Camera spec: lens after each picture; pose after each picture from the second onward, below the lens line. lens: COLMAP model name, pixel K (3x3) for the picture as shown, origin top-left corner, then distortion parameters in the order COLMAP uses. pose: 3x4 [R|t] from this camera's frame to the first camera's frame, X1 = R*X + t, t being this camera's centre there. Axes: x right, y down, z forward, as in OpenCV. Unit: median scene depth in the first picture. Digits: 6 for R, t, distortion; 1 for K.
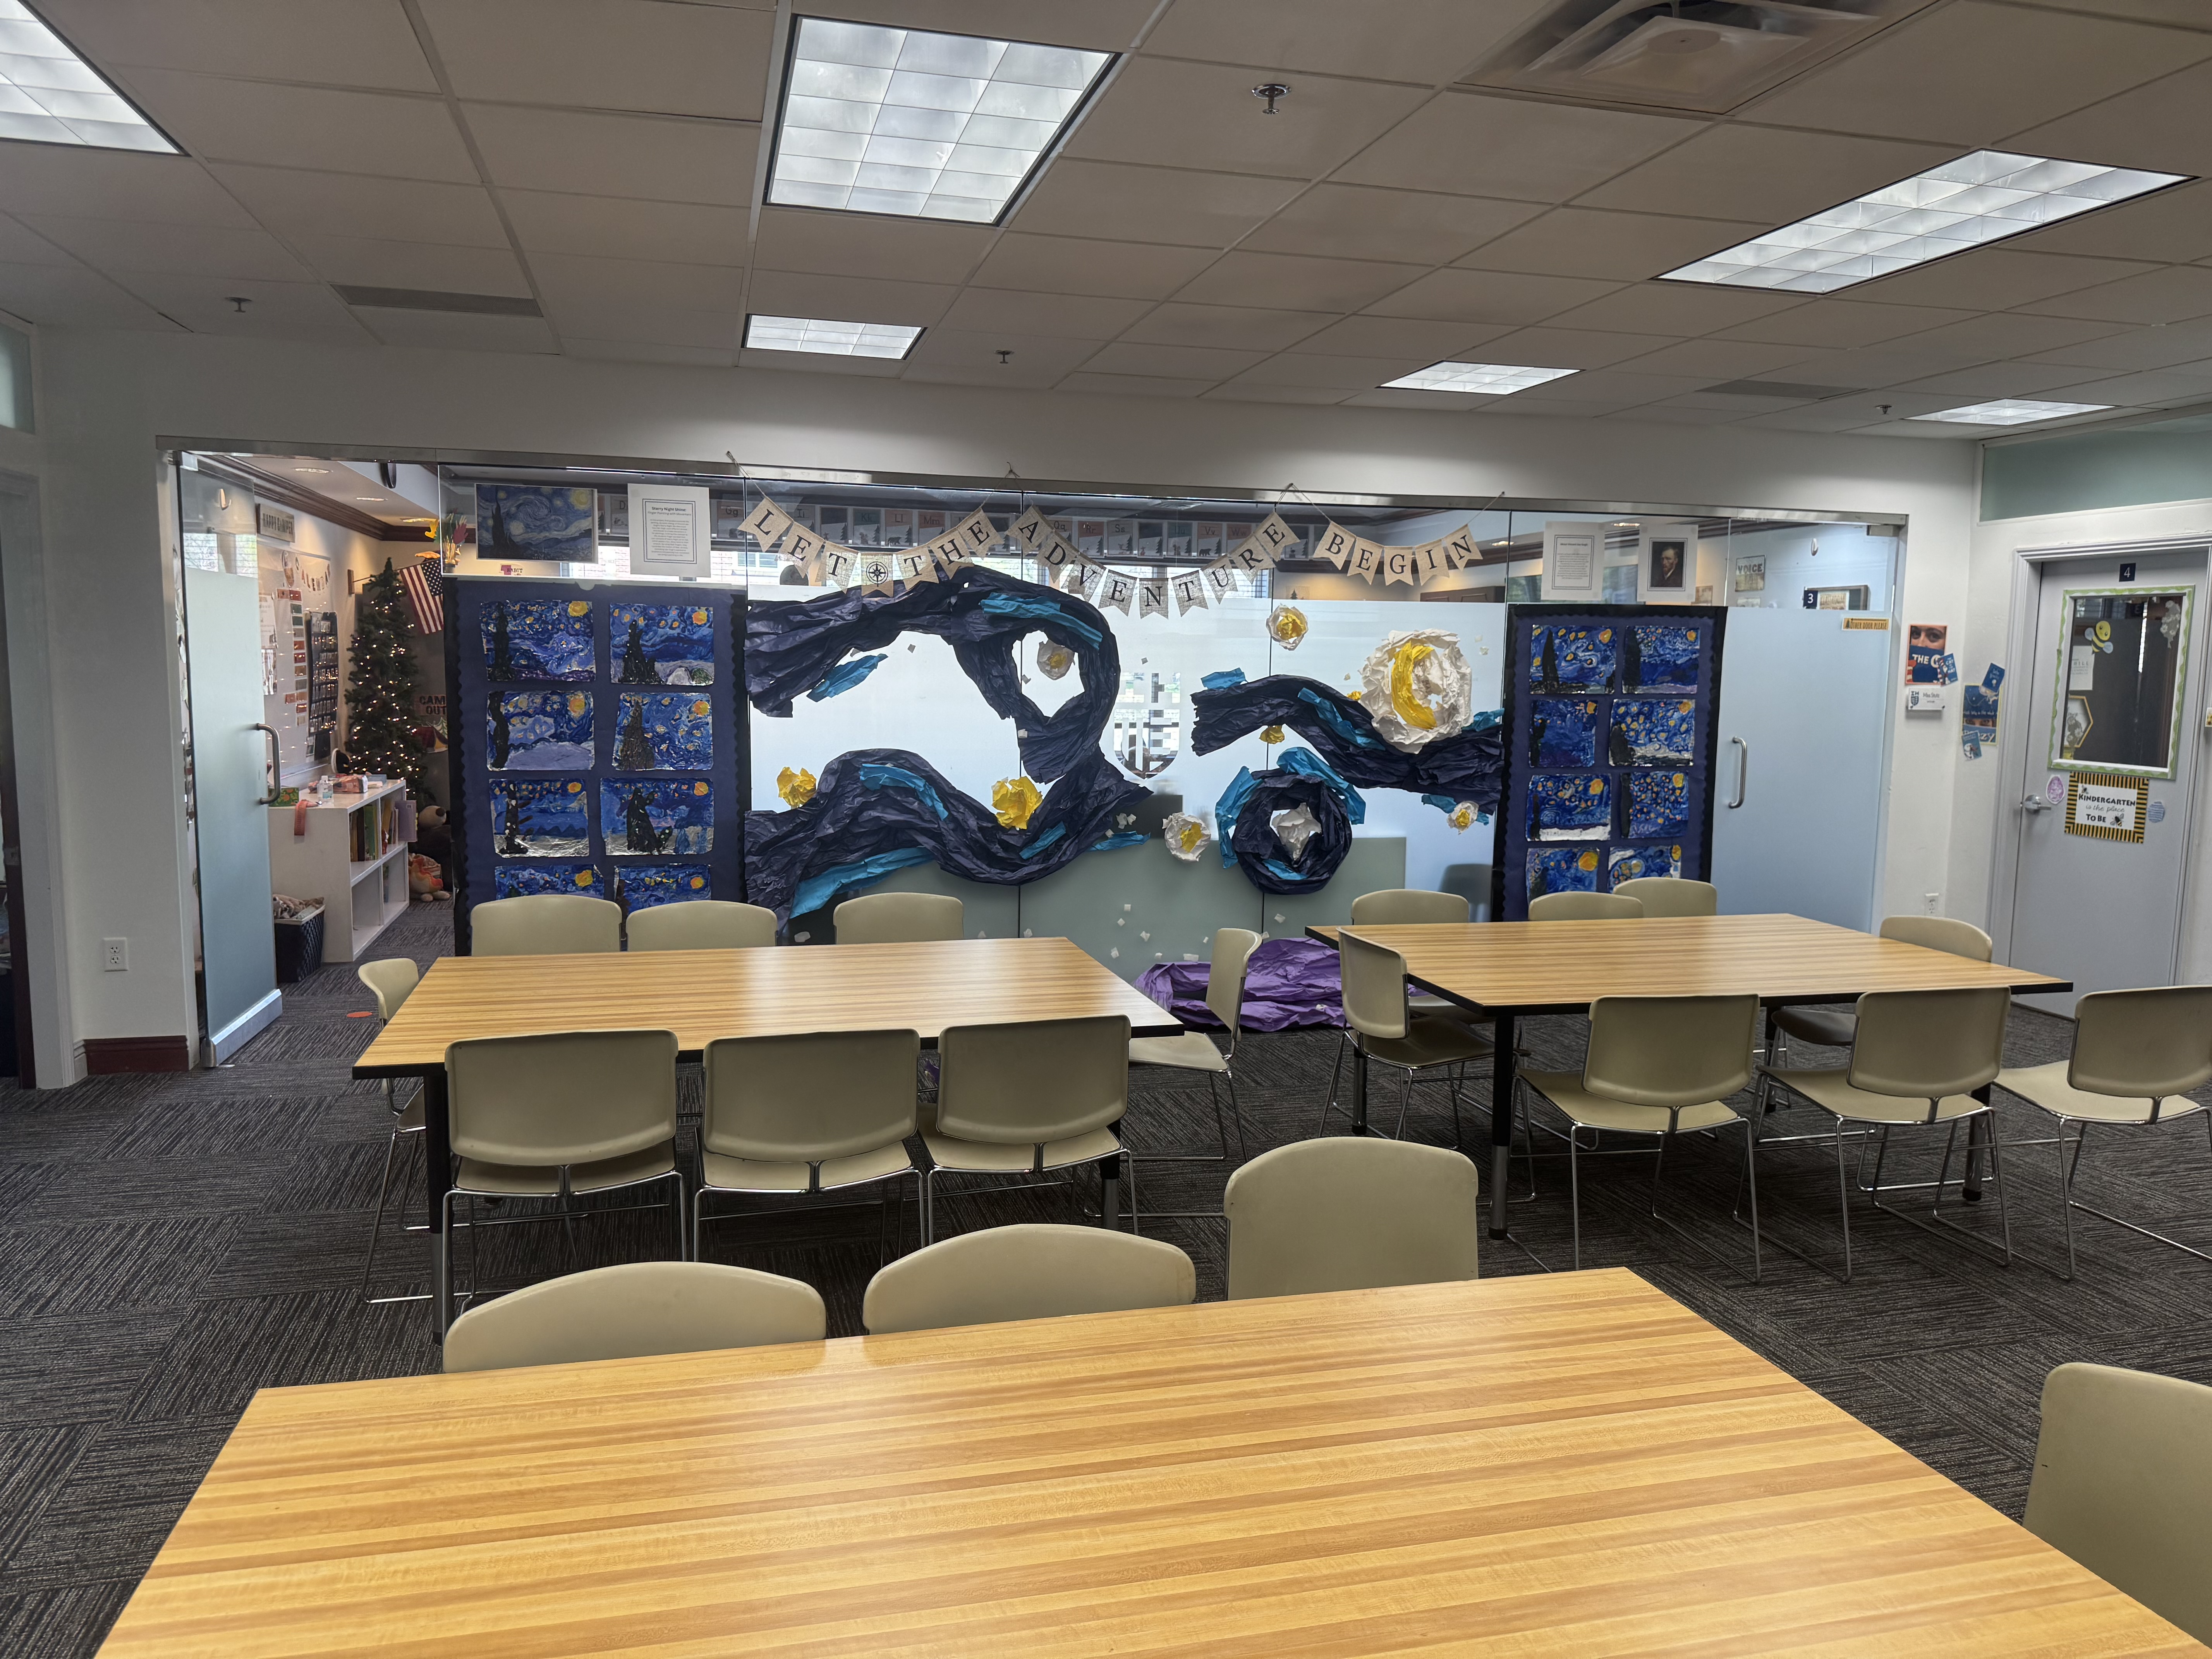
lens RADIAL K [[1560.1, 0, 1100.0], [0, 1560.1, 830.3], [0, 0, 1]] dist [0.003381, 0.000472]
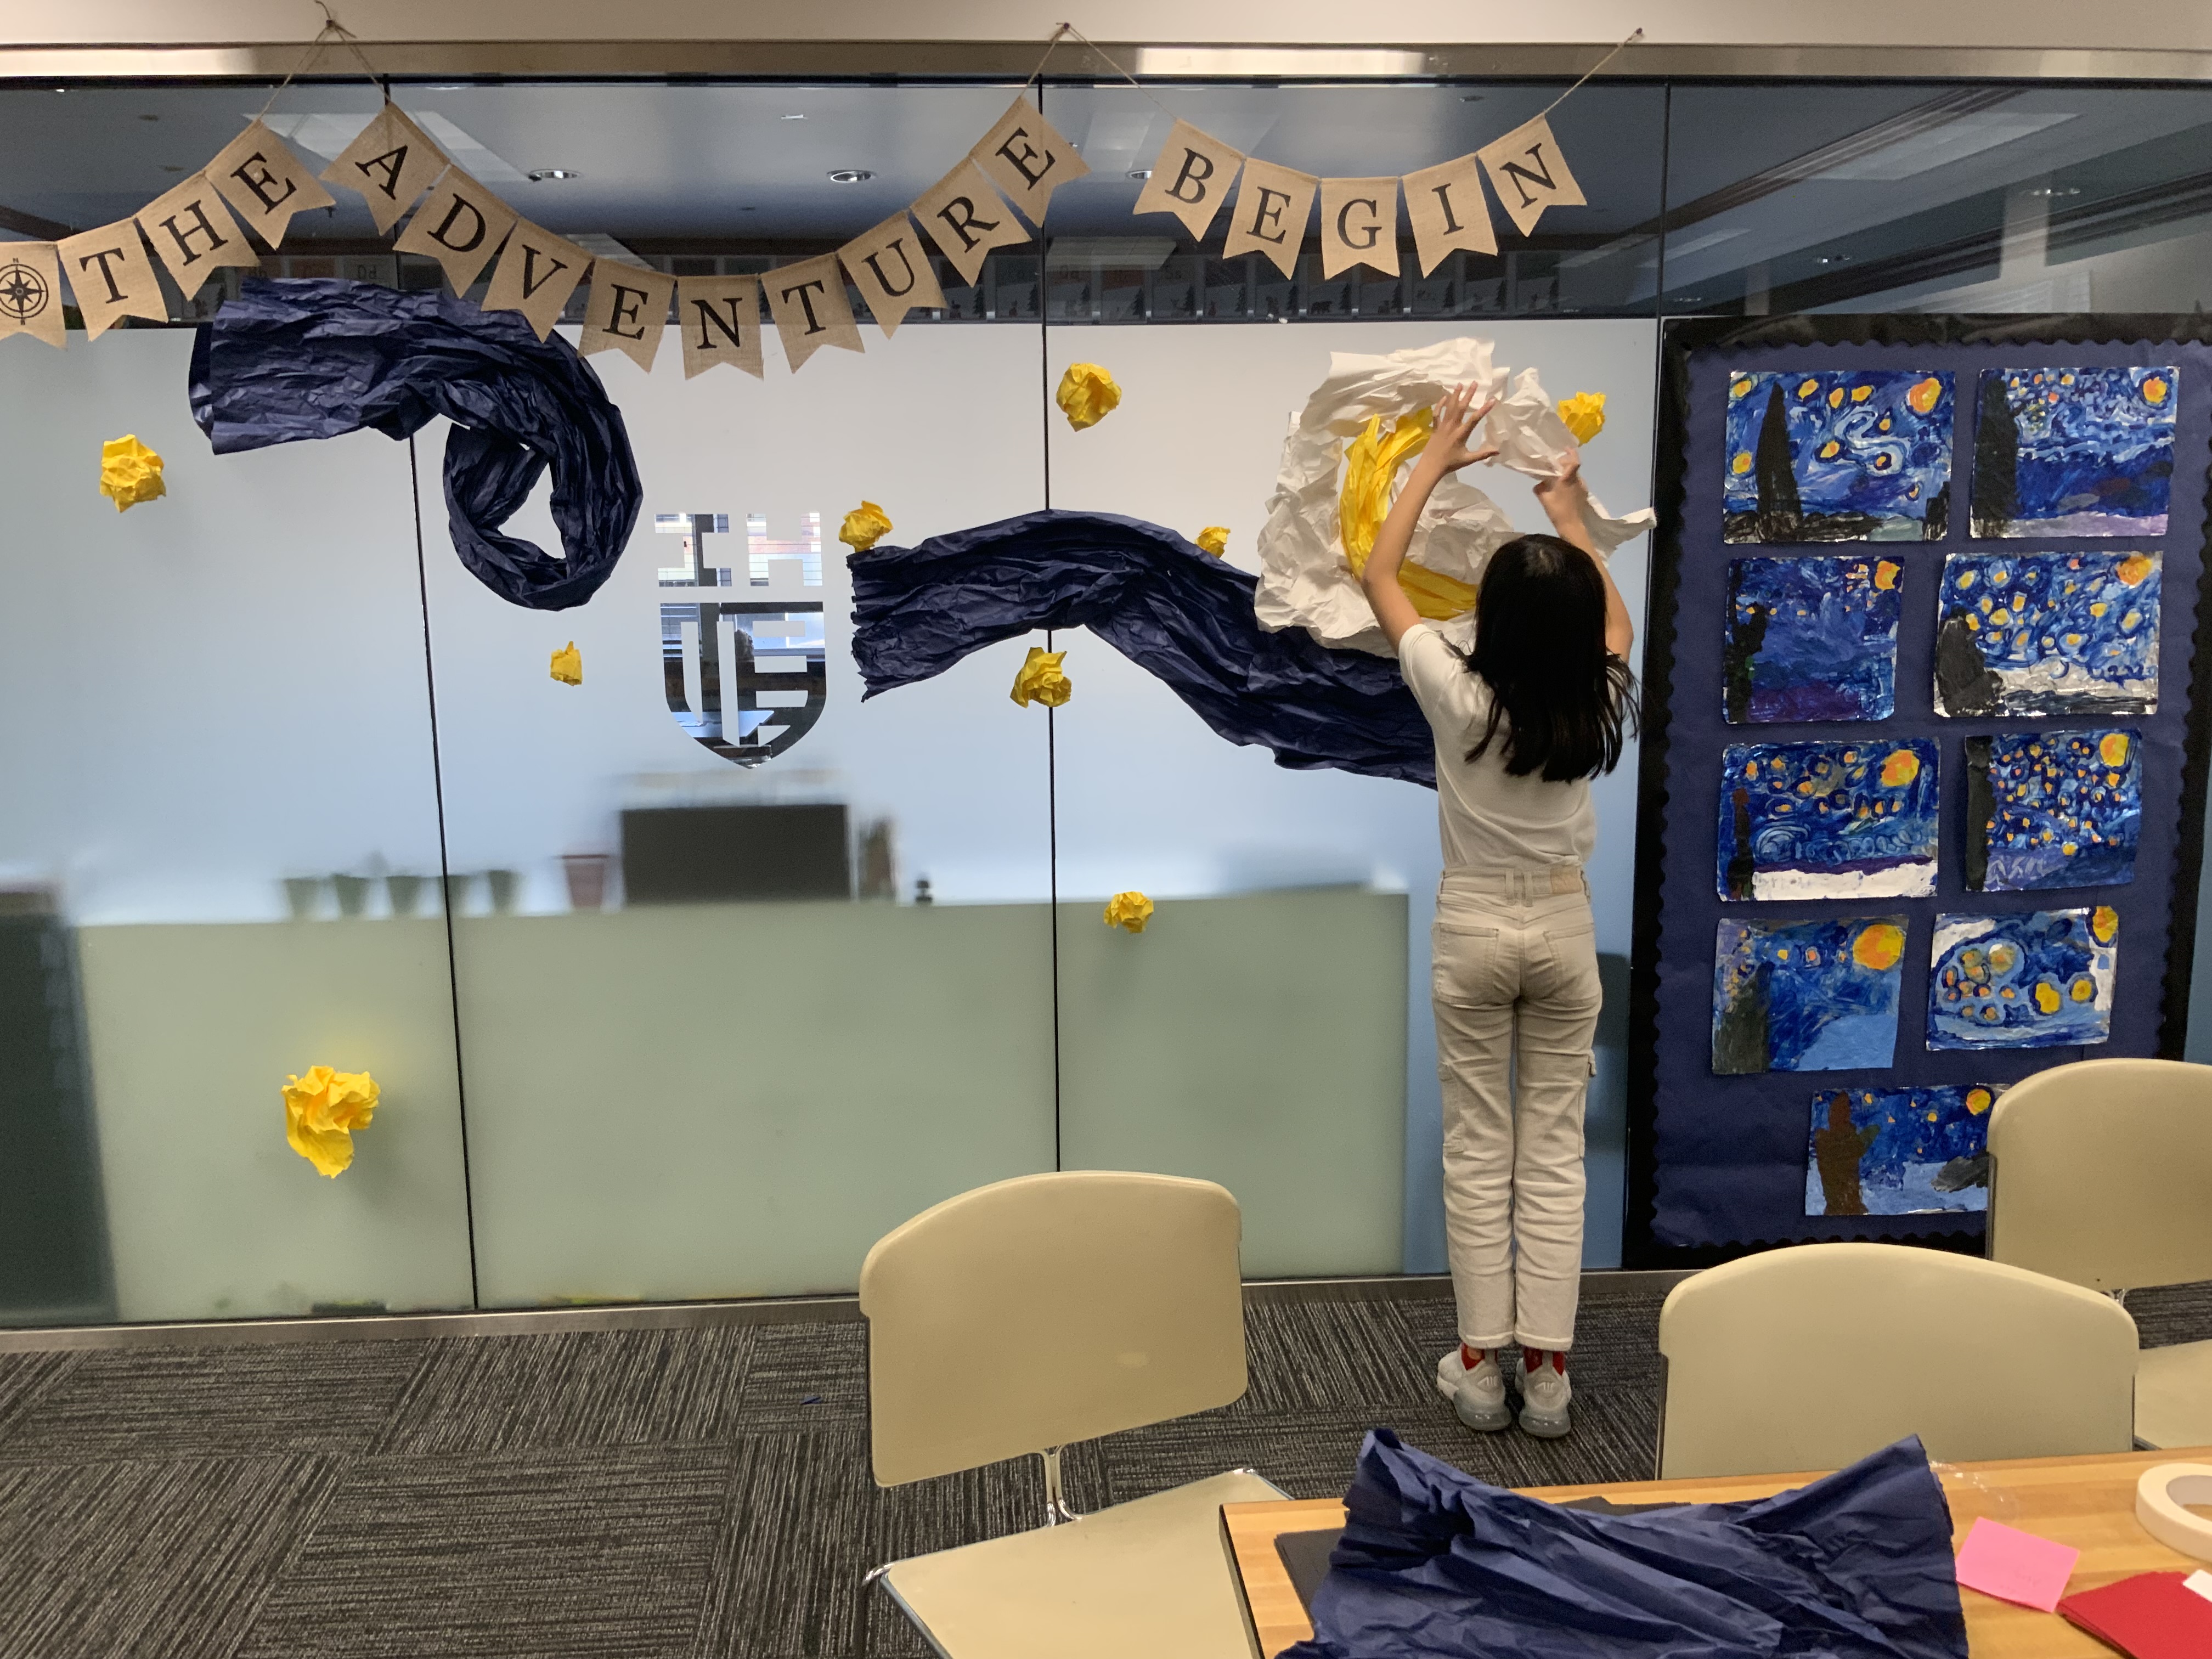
lens RADIAL K [[1899.6, 0, 1106.8], [0, 1899.6, 833.5], [0, 0, 1]] dist [-0.028686, -0.006233]
pose [[0.984299, 0.005827, -0.176411, 0.201358], [0.004994, 0.998135, 0.060834, -0.042357], [0.176436, -0.060760, 0.982435, 0.475883]]
